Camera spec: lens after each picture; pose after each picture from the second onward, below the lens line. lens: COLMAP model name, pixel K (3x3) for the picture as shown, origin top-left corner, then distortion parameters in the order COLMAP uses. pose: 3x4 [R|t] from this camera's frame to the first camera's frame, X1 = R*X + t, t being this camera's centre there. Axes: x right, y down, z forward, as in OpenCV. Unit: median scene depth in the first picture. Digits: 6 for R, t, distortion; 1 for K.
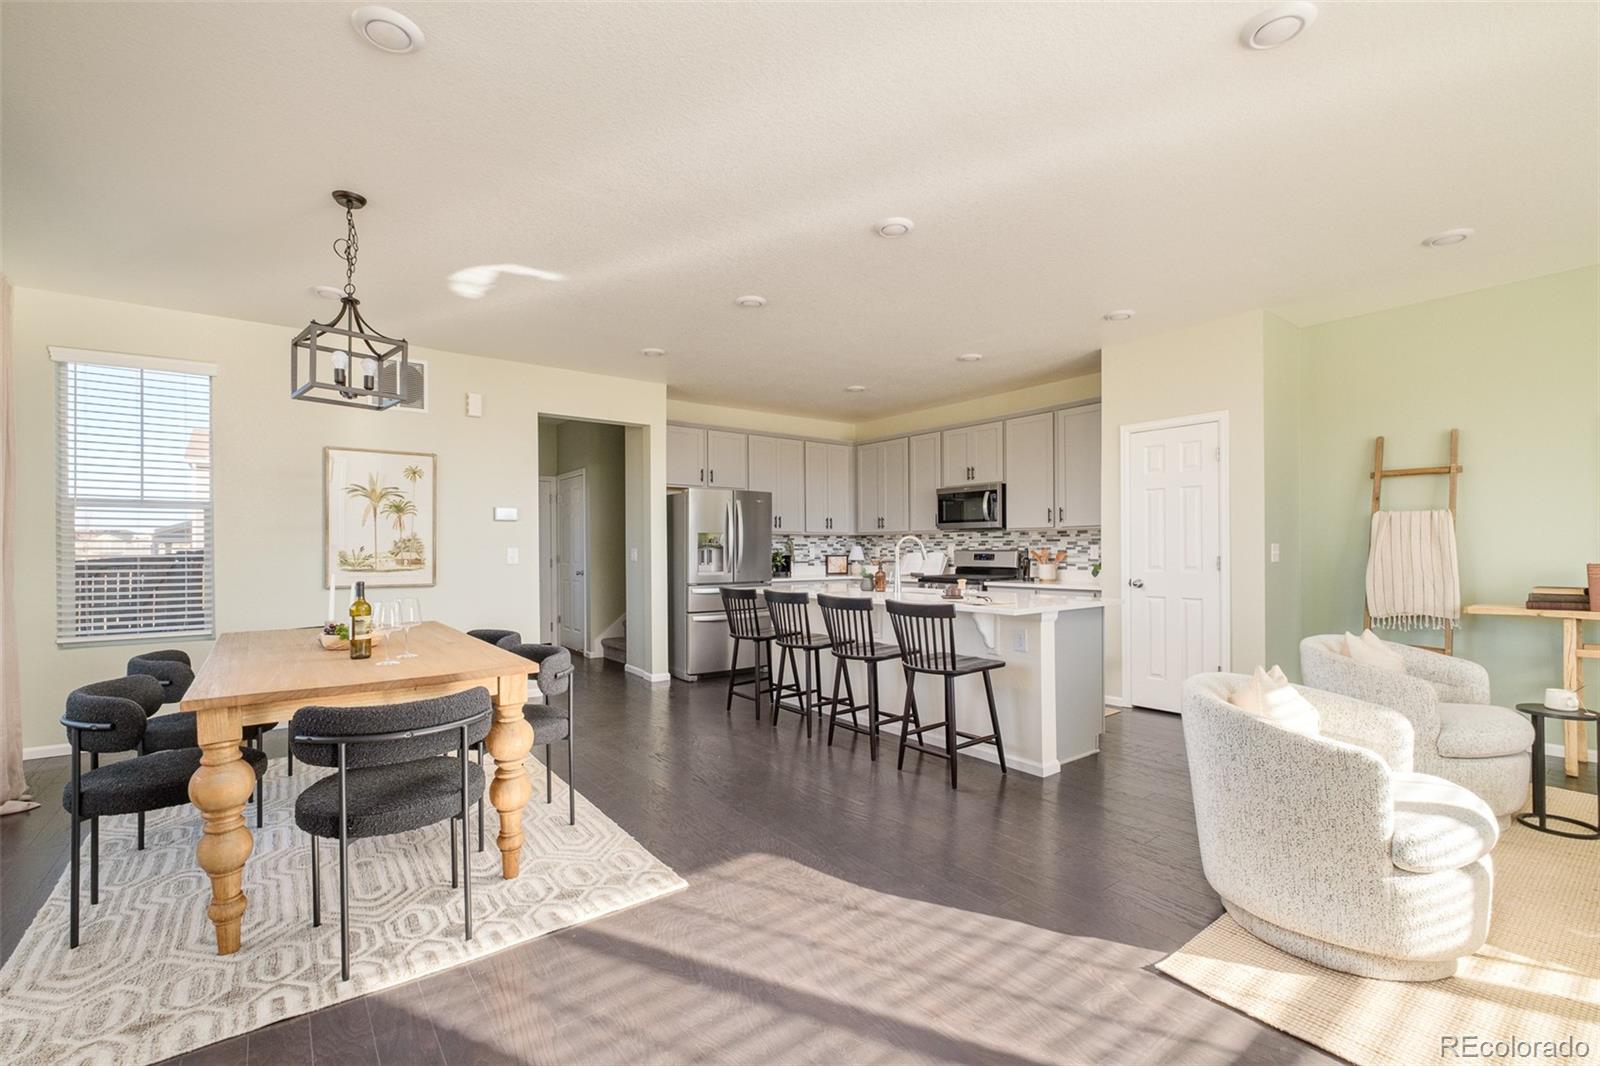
lens RADIAL K [[693.8, 0, 781.5], [0, 693.8, 549.2], [0, 0, 1]] dist [-0.000598, -0.000180]
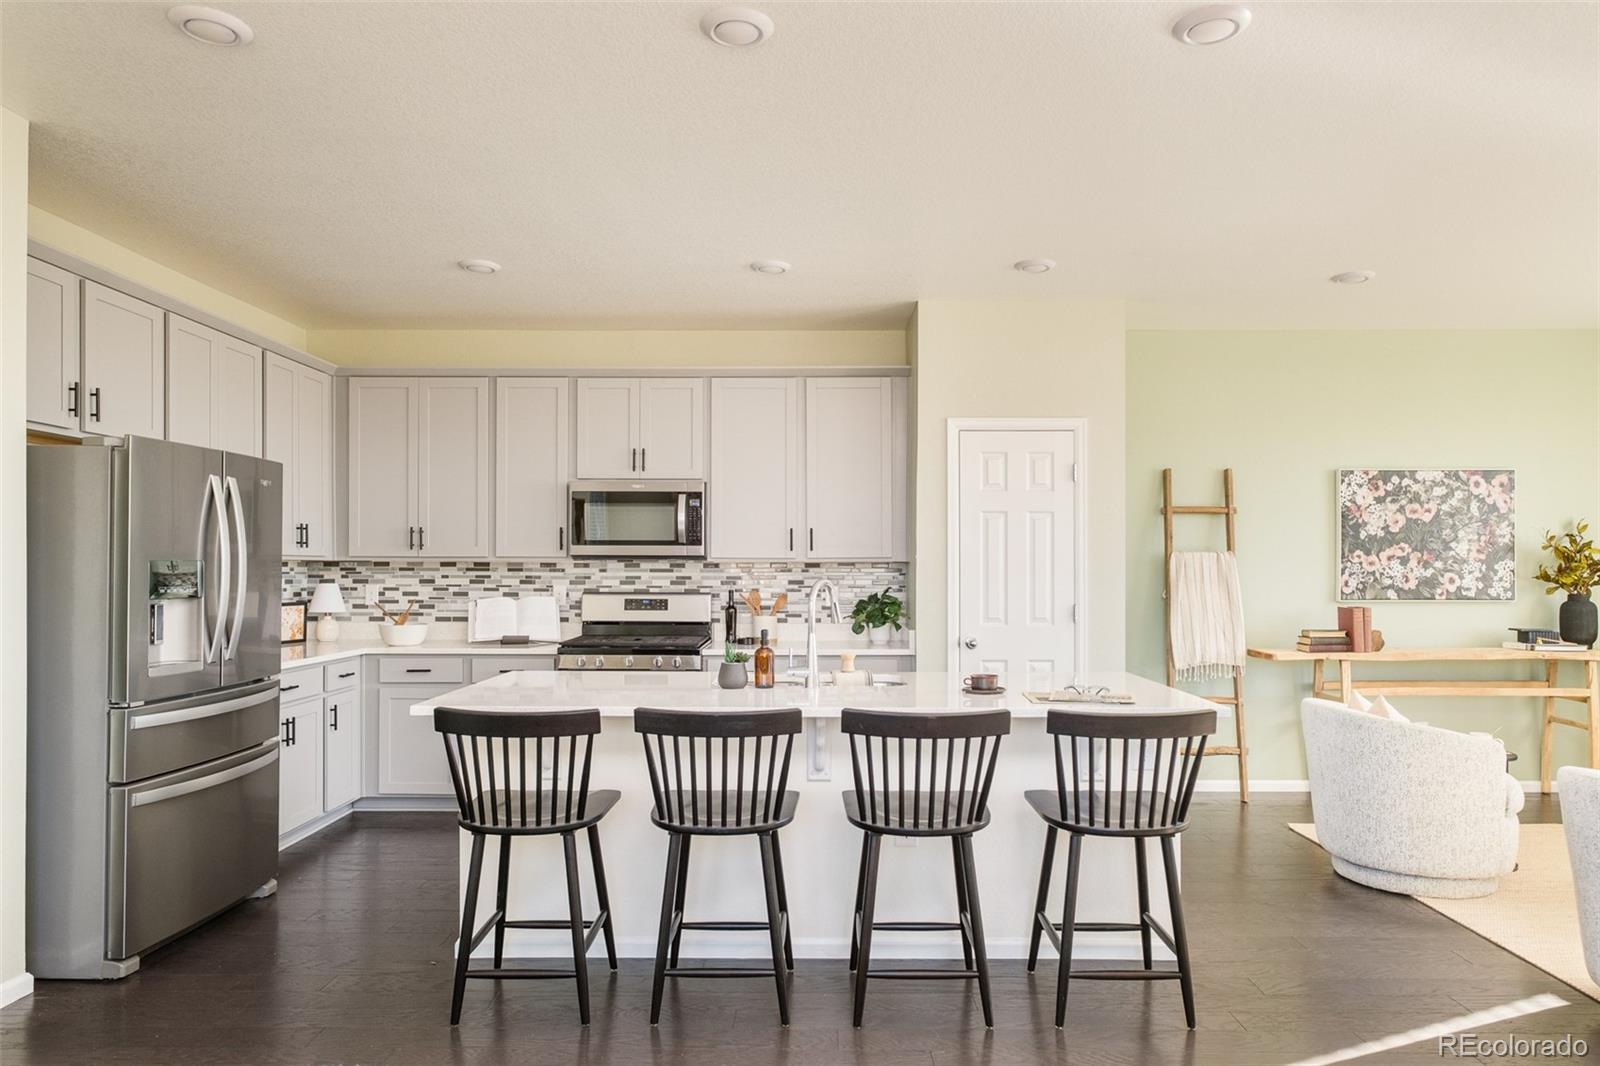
lens RADIAL K [[1053.9, 0, 800.0], [0, 1053.9, 533.0], [0, 0, 1]] dist [-0.003308, 0.000808]
pose [[0.596291, 0.028686, 0.802256, -0.358480], [-0.003340, 0.999441, -0.033254, -0.020857], [-0.802762, 0.017149, 0.596053, 0.389891]]
